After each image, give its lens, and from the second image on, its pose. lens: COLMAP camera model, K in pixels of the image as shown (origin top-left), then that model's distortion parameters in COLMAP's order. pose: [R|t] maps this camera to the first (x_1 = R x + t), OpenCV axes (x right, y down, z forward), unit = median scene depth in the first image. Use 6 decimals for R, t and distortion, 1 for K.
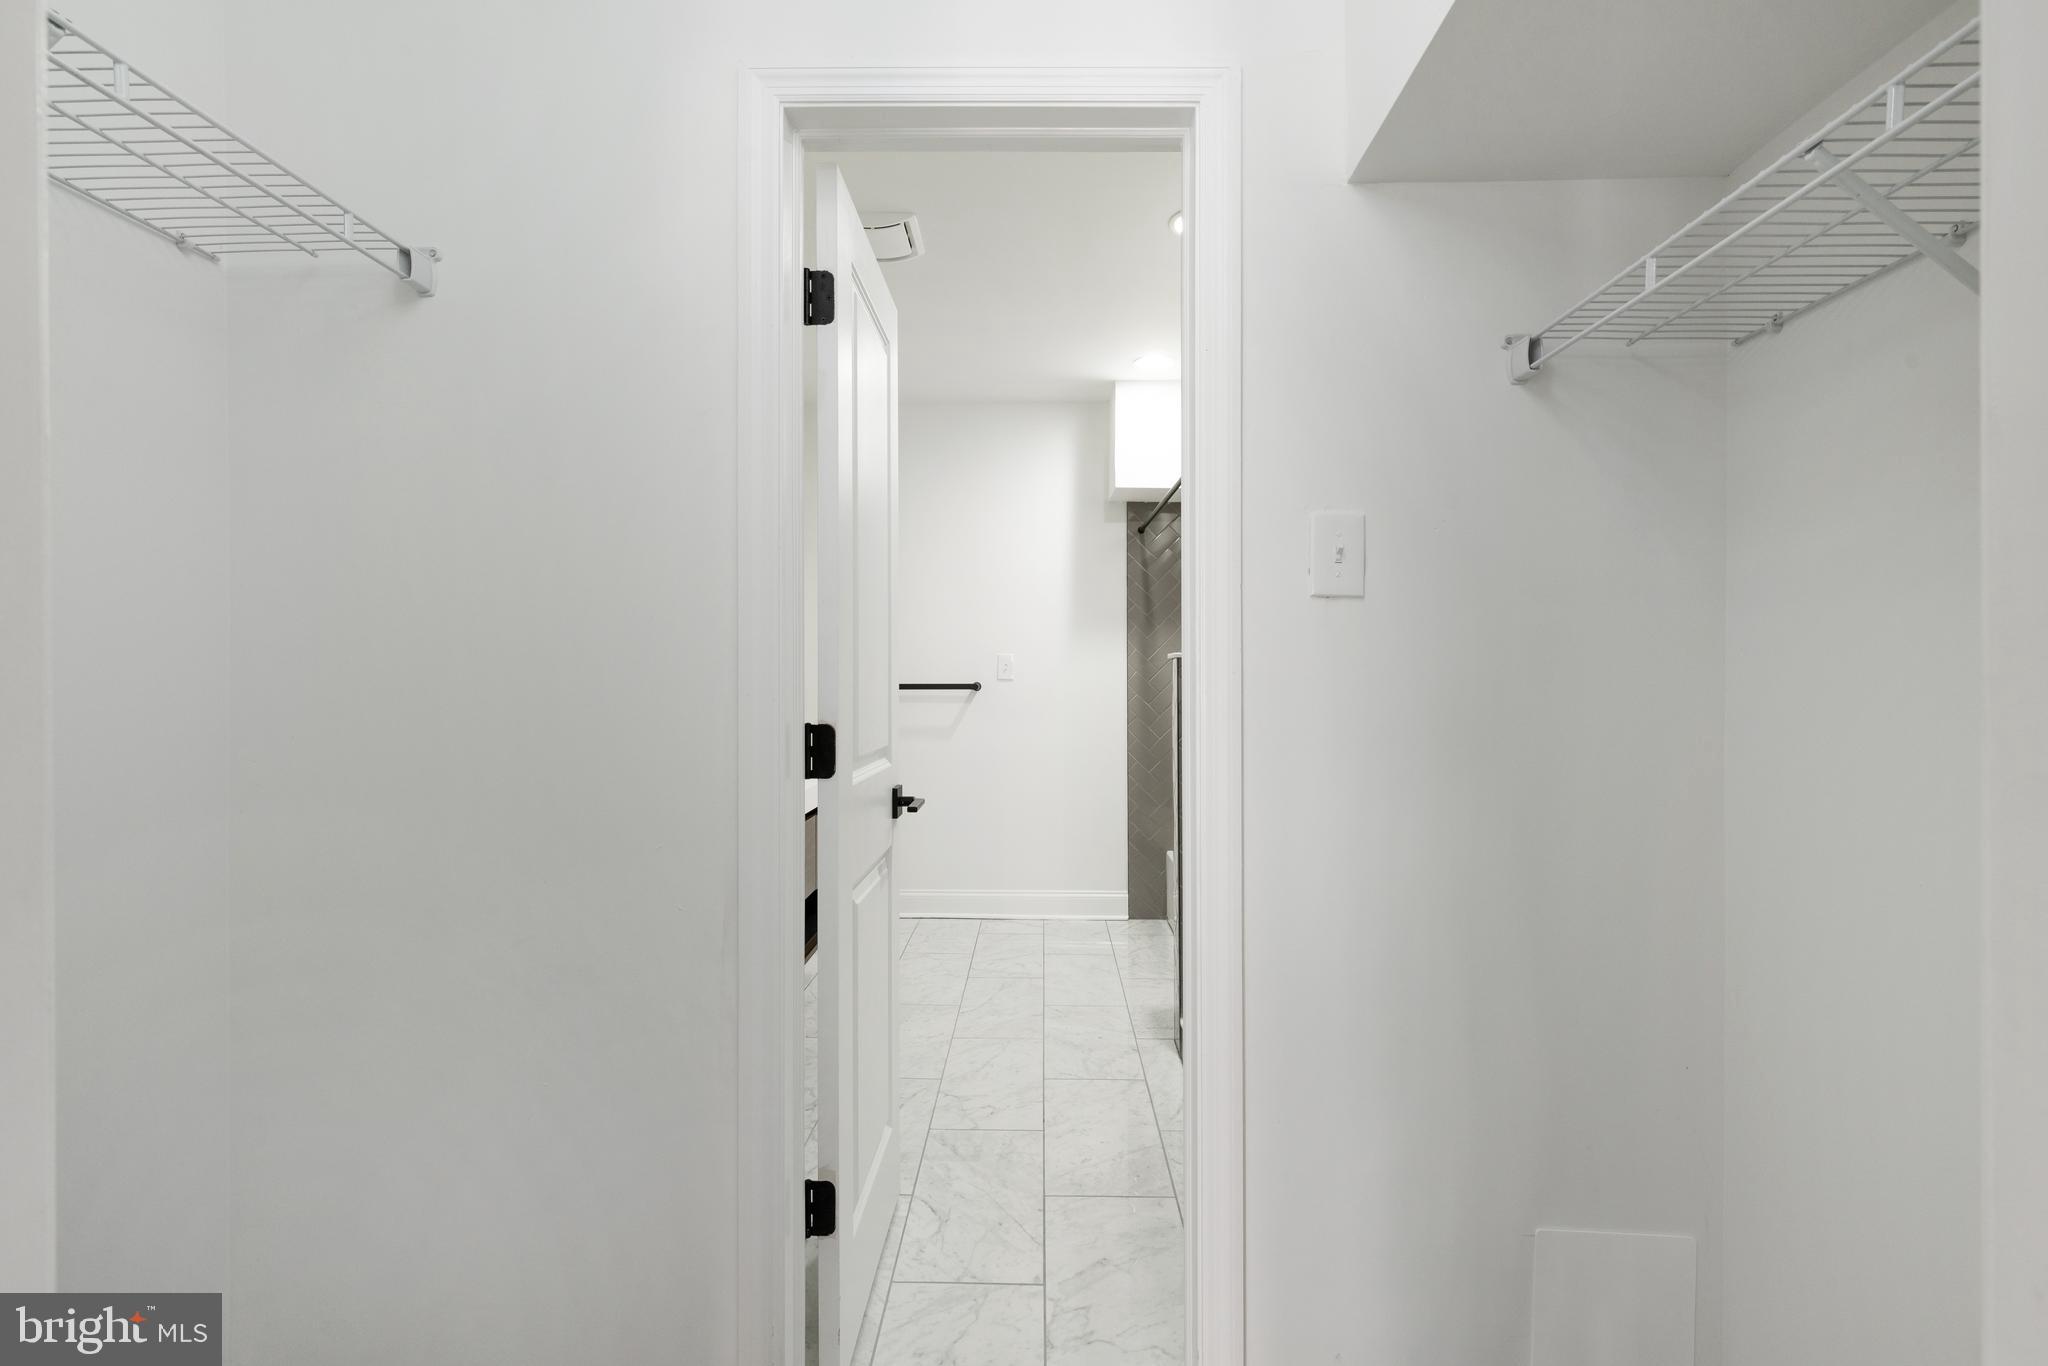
lens RADIAL K [[915.3, 0, 1027.6], [0, 915.3, 678.6], [0, 0, 1]] dist [-0.000726, -0.000179]
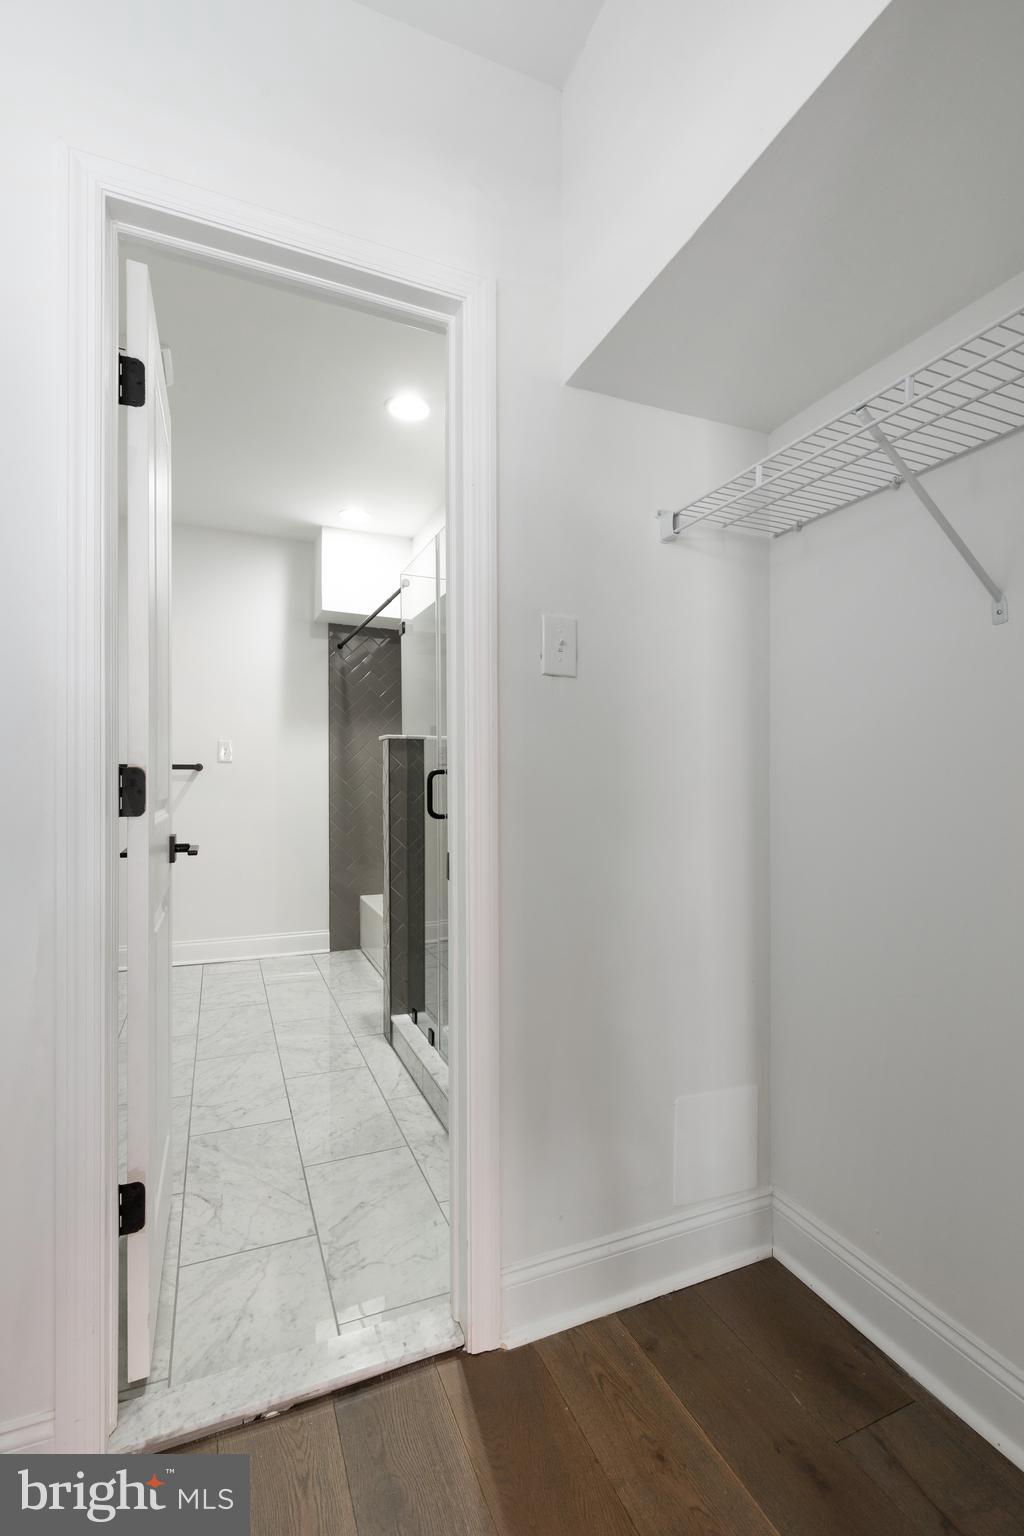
lens RADIAL K [[694.2, 0, 514.6], [0, 694.2, 772.2], [0, 0, 1]] dist [0.001094, -0.000410]
pose [[0.914007, 0.003936, 0.405680, -0.100871], [-0.001595, 0.999980, -0.006109, 0.042136], [-0.405696, 0.004937, 0.913995, 0.034662]]
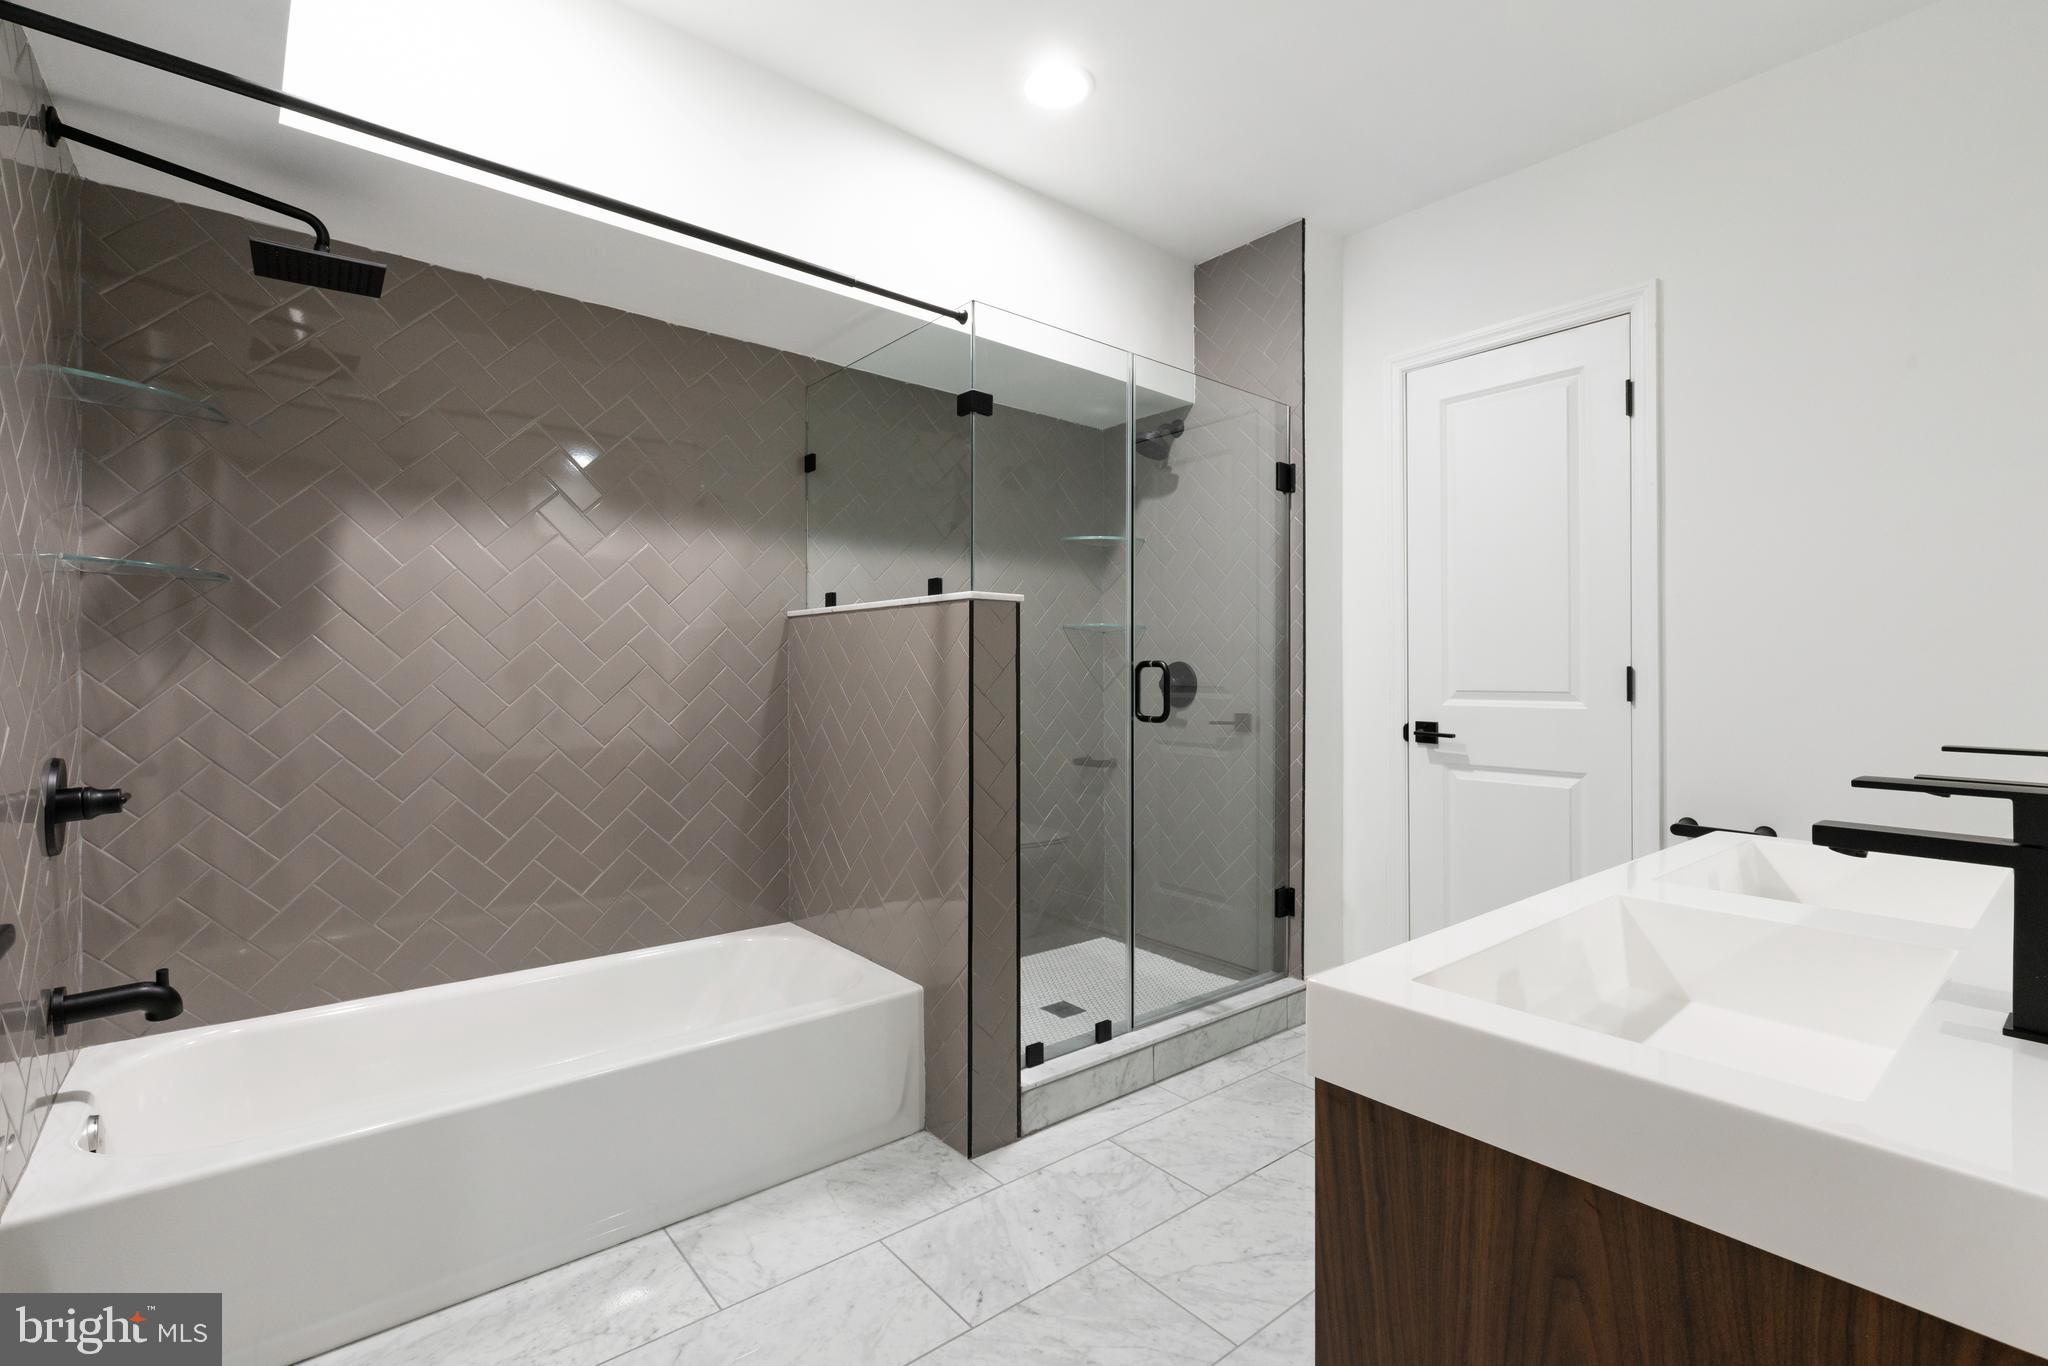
lens RADIAL K [[915.3, 0, 1027.6], [0, 915.3, 678.6], [0, 0, 1]] dist [-0.000726, -0.000179]
pose [[-0.652994, 0.001511, 0.757362, -0.534380], [-0.001661, 0.999993, -0.003427, 0.062196], [-0.757362, -0.003496, -0.652986, 1.998117]]
